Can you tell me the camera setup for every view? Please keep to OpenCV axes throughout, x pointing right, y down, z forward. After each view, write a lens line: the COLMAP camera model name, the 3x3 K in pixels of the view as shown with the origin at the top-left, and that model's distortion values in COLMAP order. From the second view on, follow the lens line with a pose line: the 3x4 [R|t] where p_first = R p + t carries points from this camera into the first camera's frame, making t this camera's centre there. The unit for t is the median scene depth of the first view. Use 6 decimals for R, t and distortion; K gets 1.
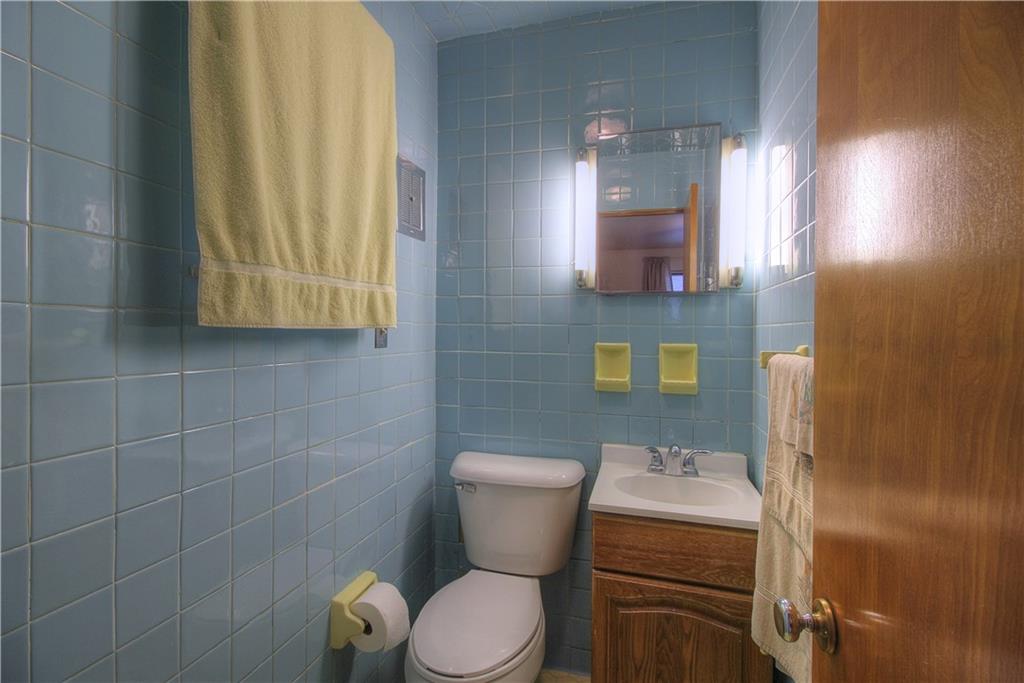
lens RADIAL K [[471.4, 0, 513.3], [0, 471.4, 338.1], [0, 0, 1]] dist [0.001692, -0.000538]
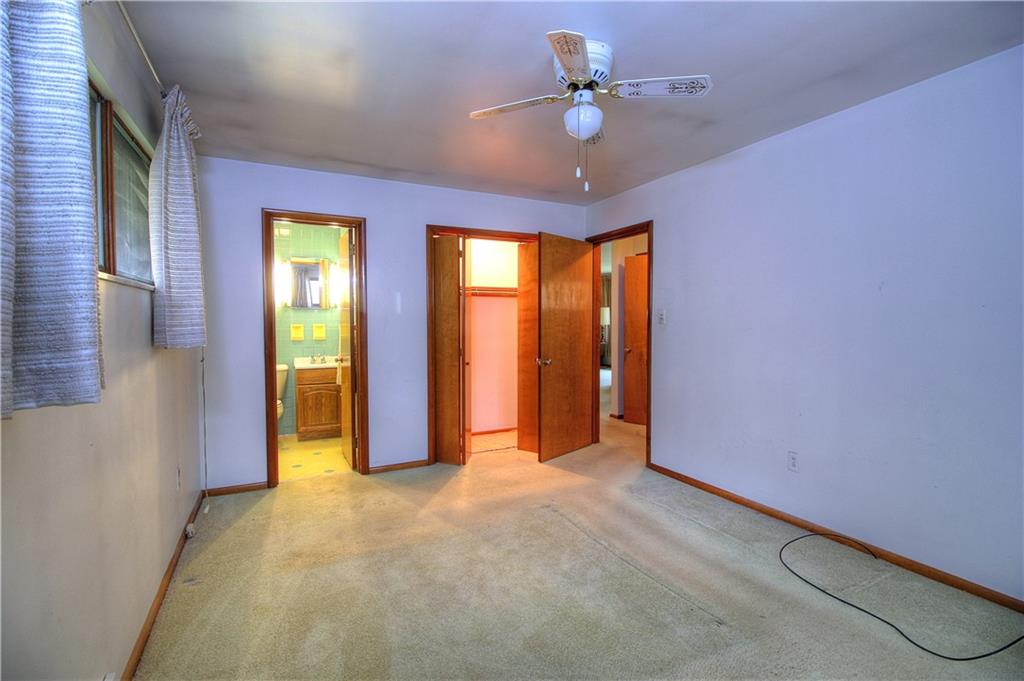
lens RADIAL K [[471.4, 0, 514.6], [0, 471.4, 337.8], [0, 0, 1]] dist [0.001692, -0.000538]
pose [[0.738602, -0.027624, 0.673576, -0.842115], [0.010597, 0.999512, 0.029371, 0.024581], [-0.674059, -0.014556, 0.738534, -2.302873]]
